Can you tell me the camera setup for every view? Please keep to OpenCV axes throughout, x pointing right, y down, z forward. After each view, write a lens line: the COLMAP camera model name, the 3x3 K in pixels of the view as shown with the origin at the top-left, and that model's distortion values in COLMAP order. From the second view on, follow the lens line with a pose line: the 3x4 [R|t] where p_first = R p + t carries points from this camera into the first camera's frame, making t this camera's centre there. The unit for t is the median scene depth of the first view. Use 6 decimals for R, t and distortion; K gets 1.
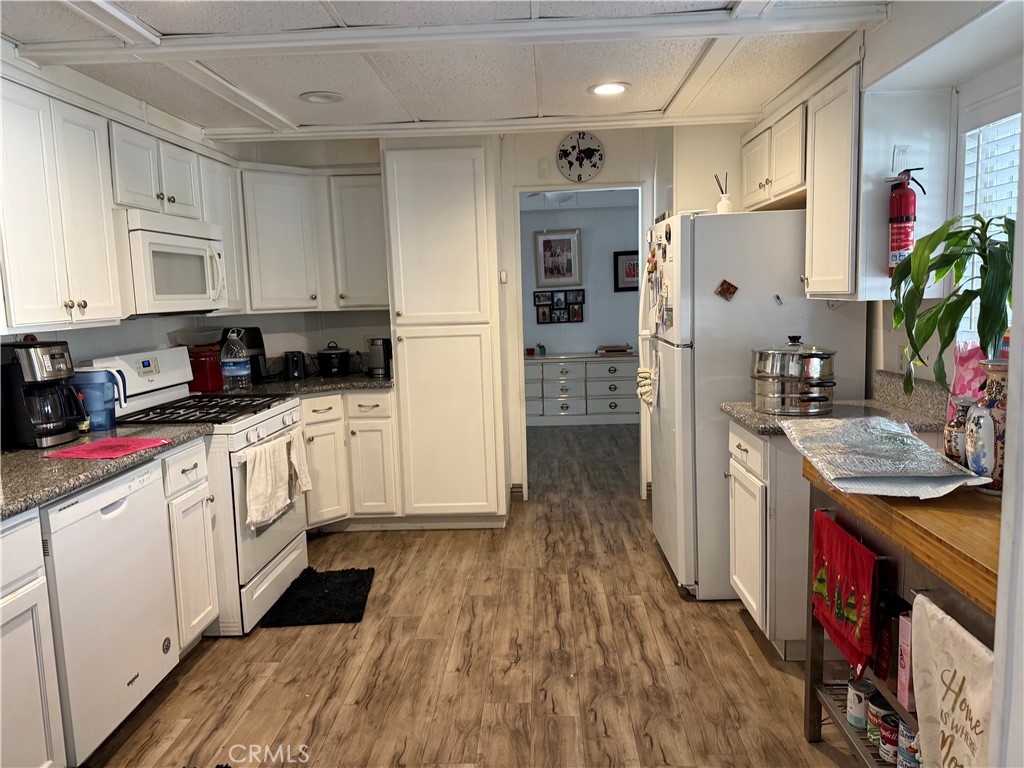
lens RADIAL K [[734.7, 0, 512.0], [0, 734.7, 384.0], [0, 0, 1]] dist [0.098197, -0.082150]
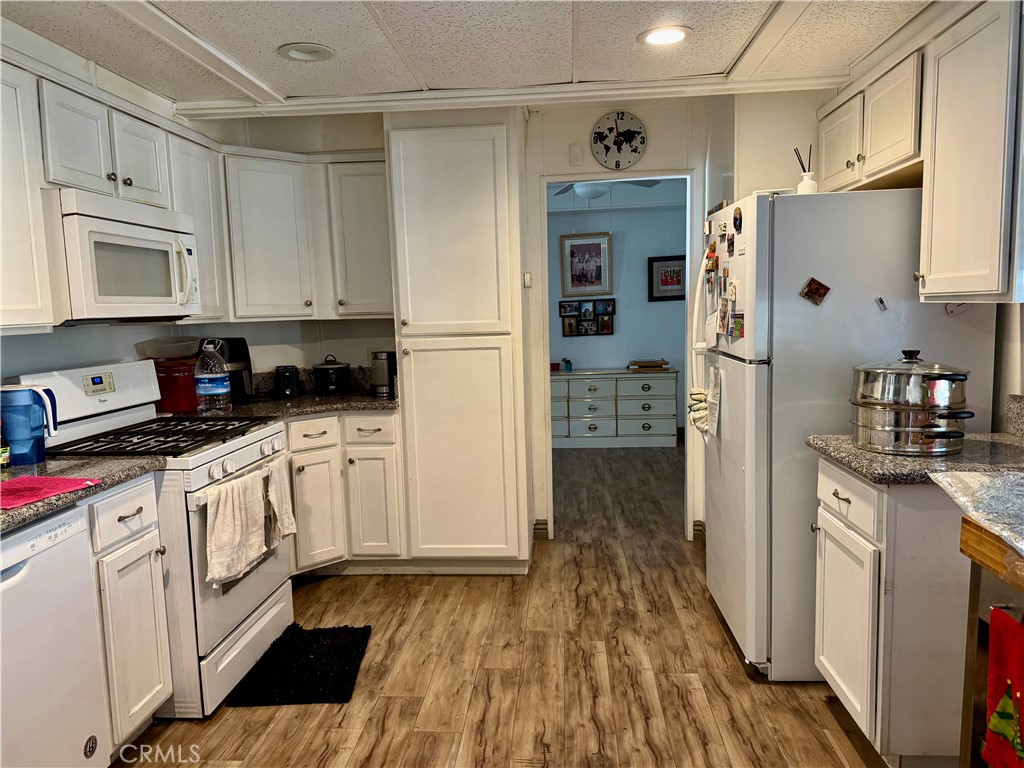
lens RADIAL K [[734.7, 0, 512.0], [0, 734.7, 384.0], [0, 0, 1]] dist [0.098197, -0.082150]
pose [[0.999575, 0.006312, -0.028452, -0.005771], [-0.006851, 0.999799, -0.018869, -0.010779], [0.028328, 0.019056, 0.999417, 0.184885]]
